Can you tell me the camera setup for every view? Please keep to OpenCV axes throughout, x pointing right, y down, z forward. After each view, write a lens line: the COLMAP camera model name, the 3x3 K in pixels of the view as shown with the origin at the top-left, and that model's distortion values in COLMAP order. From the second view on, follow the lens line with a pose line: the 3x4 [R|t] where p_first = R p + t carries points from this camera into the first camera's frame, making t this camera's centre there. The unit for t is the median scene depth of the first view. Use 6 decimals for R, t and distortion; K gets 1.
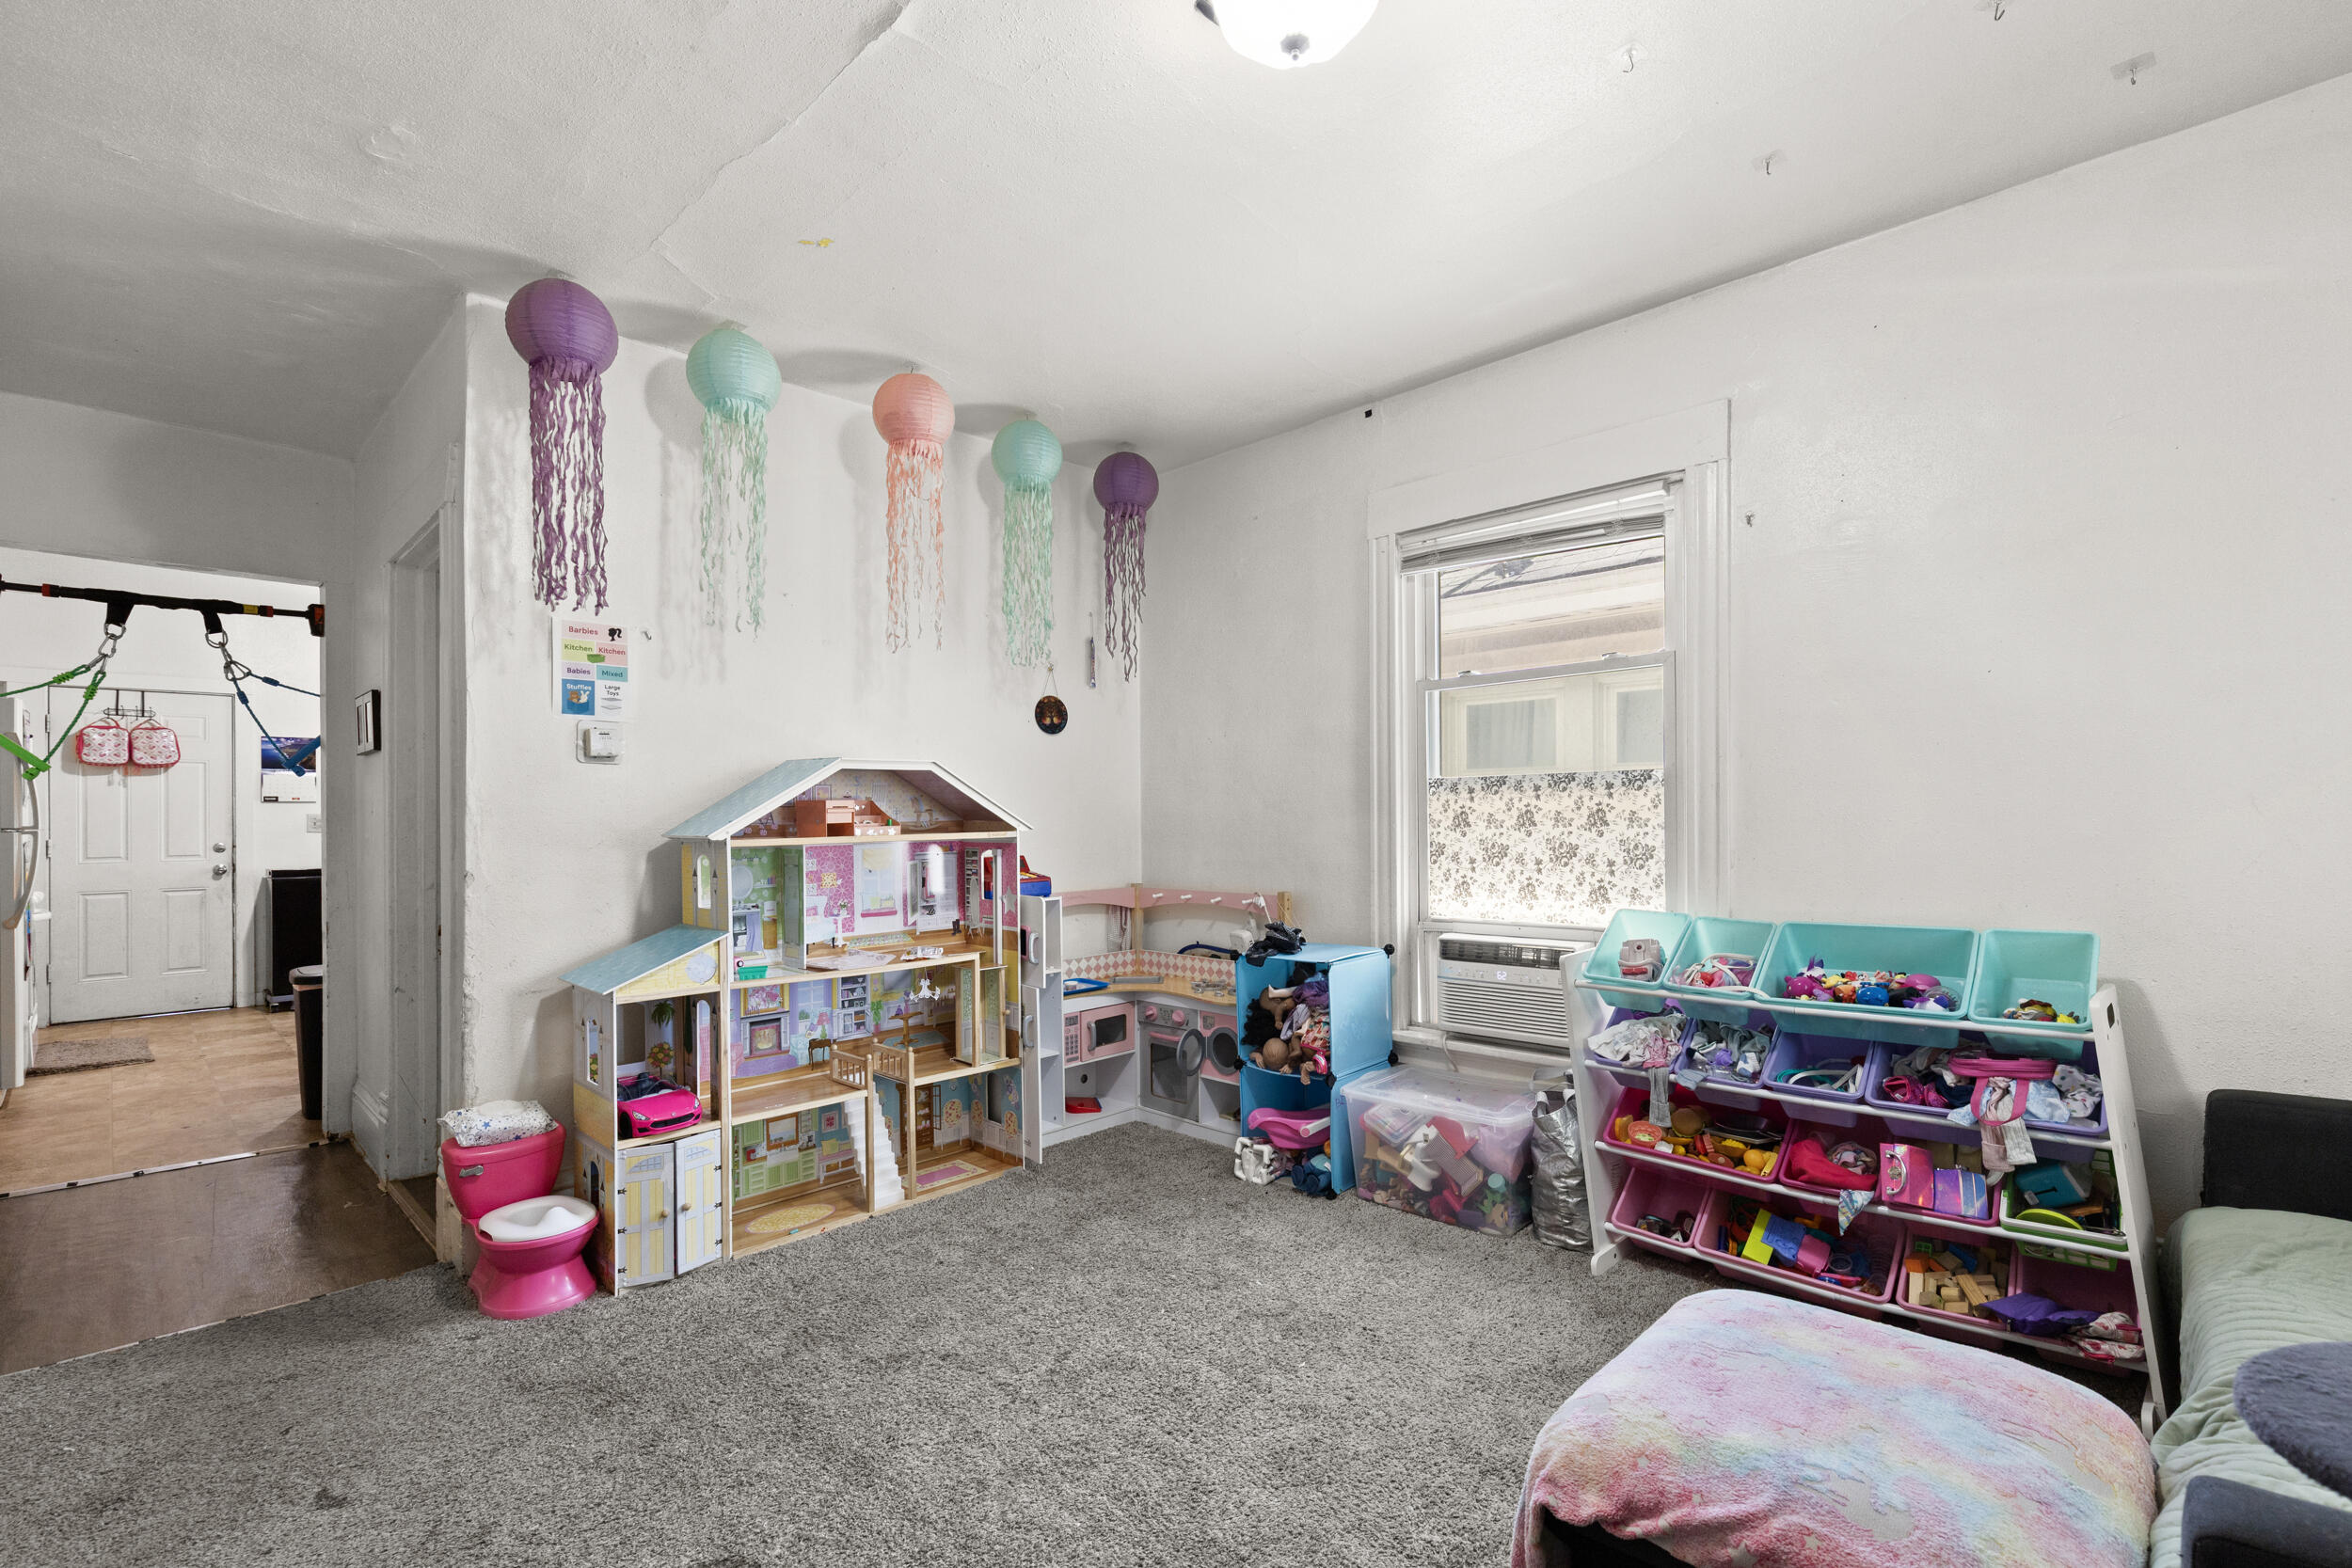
lens RADIAL K [[1068.2, 0, 1189.3], [0, 1068.2, 807.9], [0, 0, 1]] dist [0.011031, -0.001341]
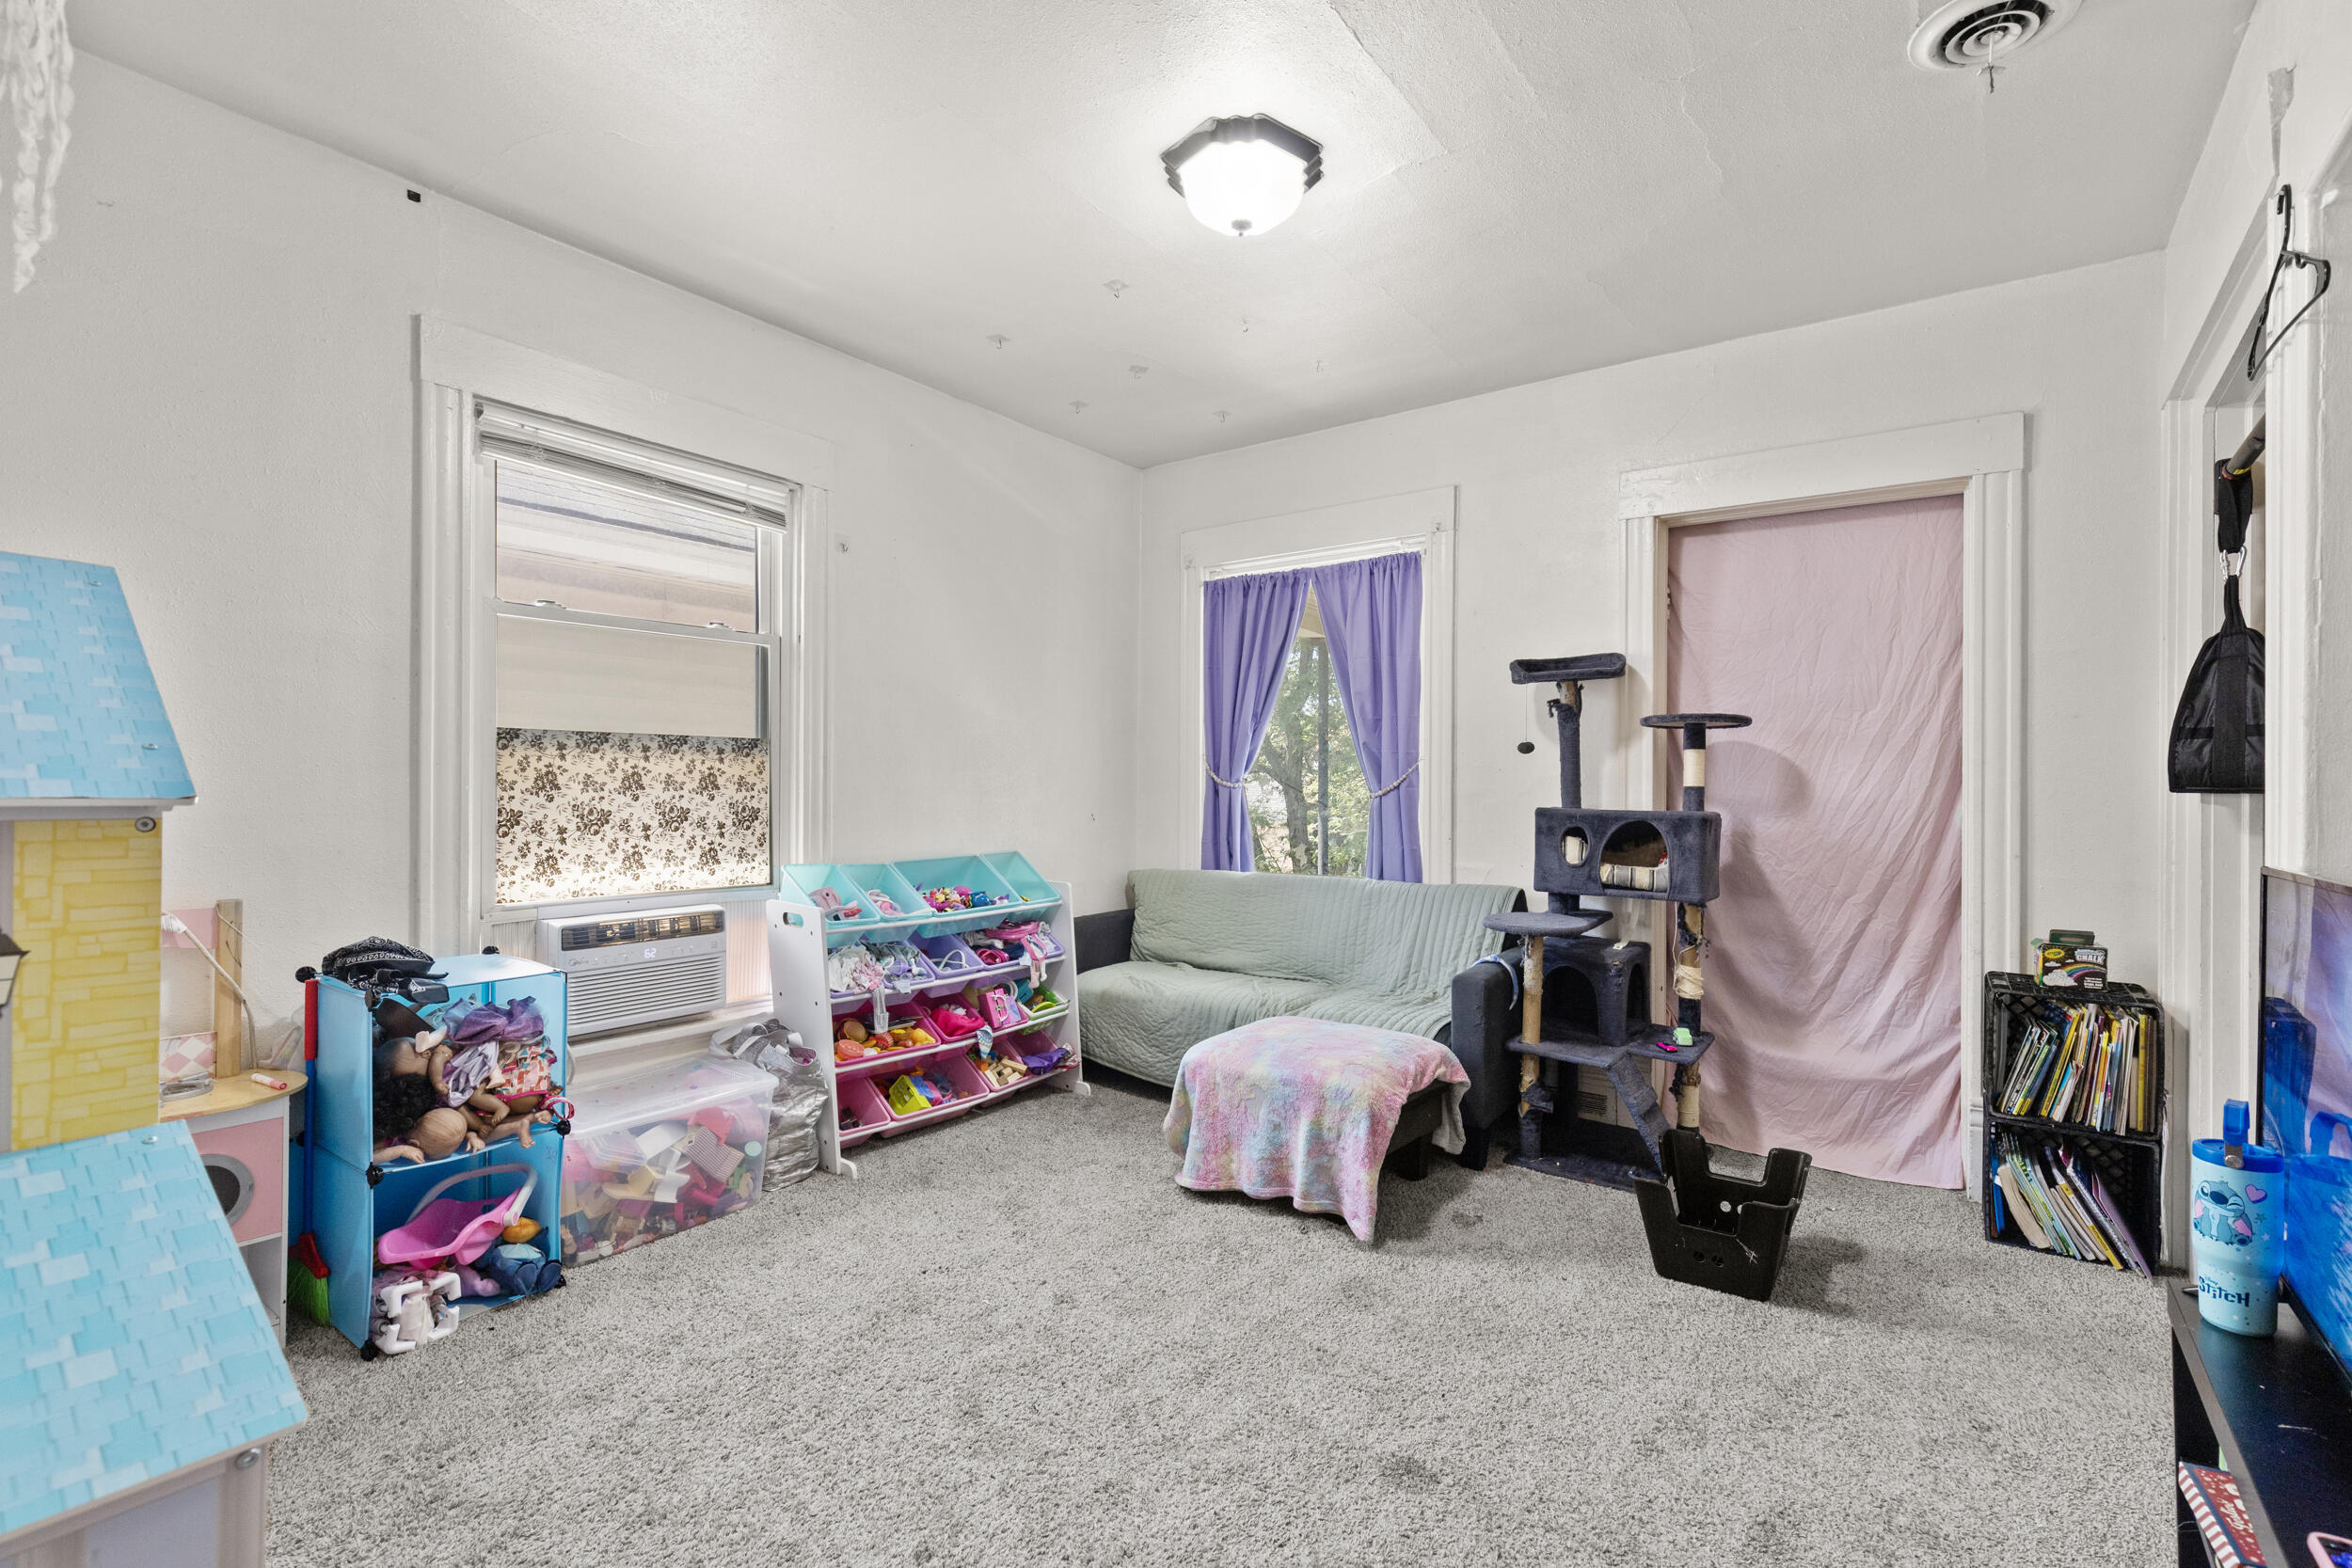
lens RADIAL K [[1068.2, 0, 1181.8], [0, 1068.2, 783.5], [0, 0, 1]] dist [0.011031, -0.001341]
pose [[-0.143143, 0.012382, 0.989625, -0.690022], [-0.018780, 0.999708, -0.015224, 0.017803], [-0.989524, -0.020765, -0.142869, 0.693509]]
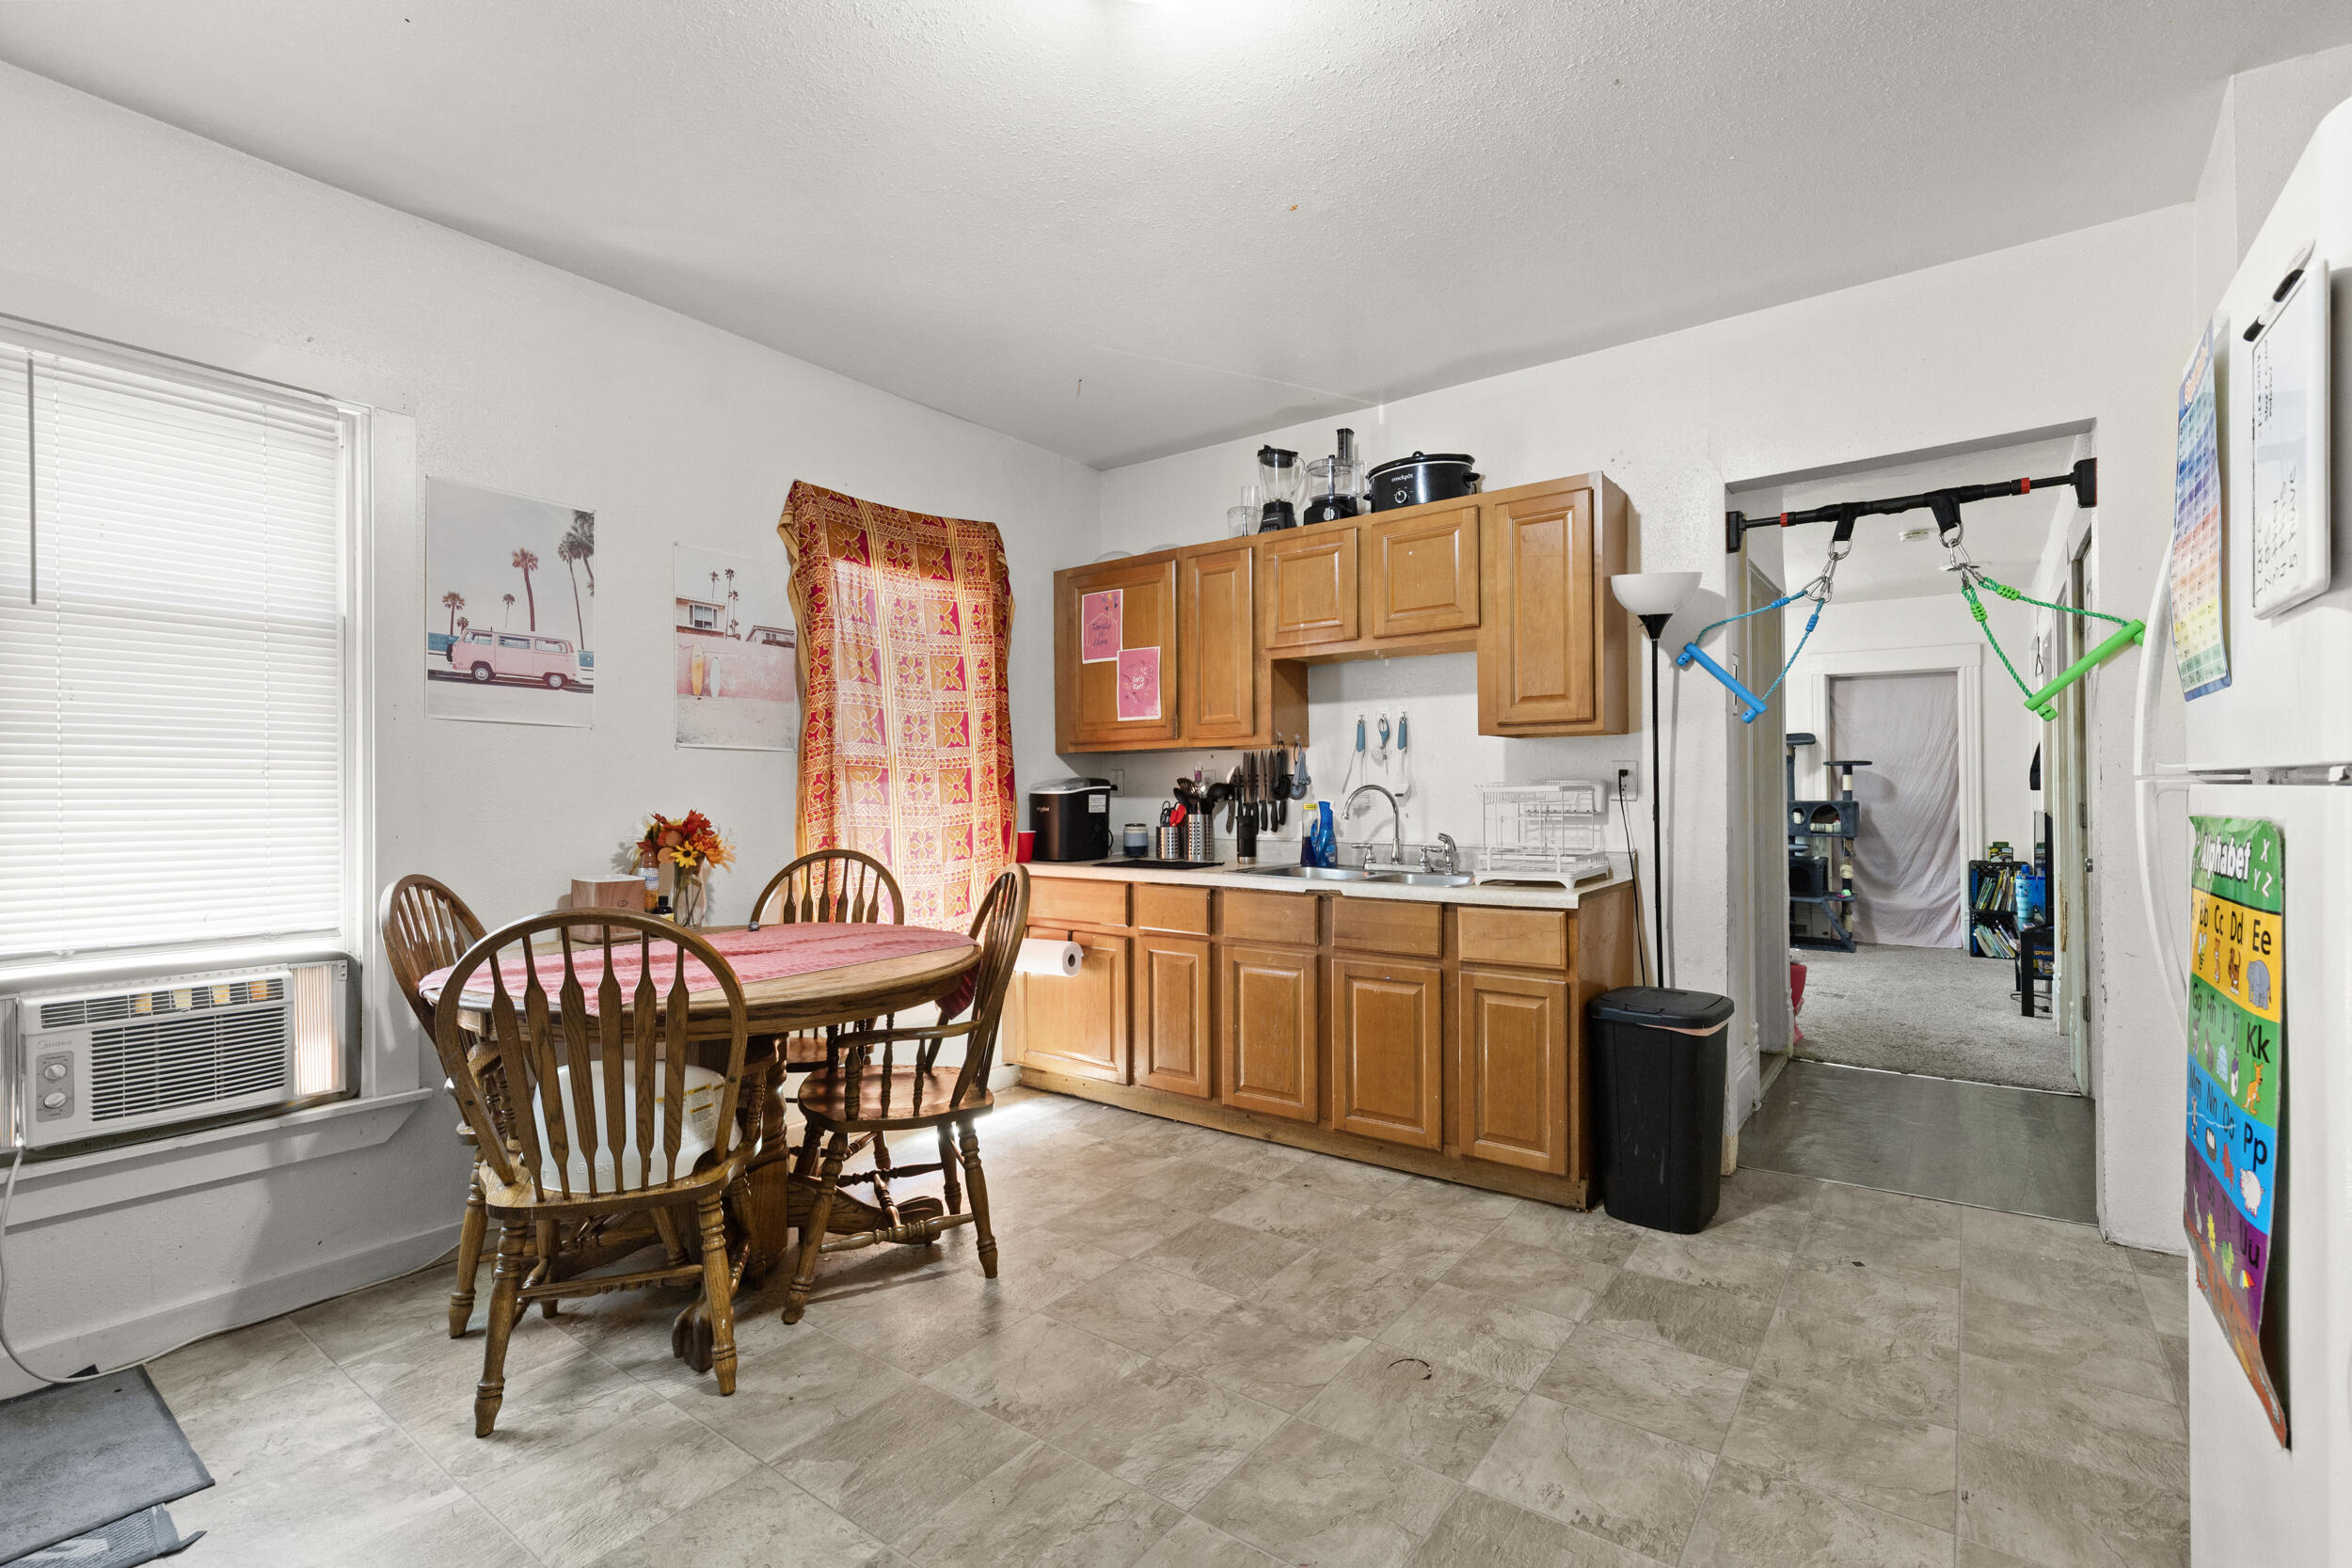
lens RADIAL K [[1068.2, 0, 1182.7], [0, 1068.2, 789.1], [0, 0, 1]] dist [0.011031, -0.001341]
pose [[-0.147474, 0.013271, 0.988977, -1.632003], [0.001140, 0.999912, -0.013248, 0.022450], [-0.989065, -0.000827, -0.147477, 1.616539]]
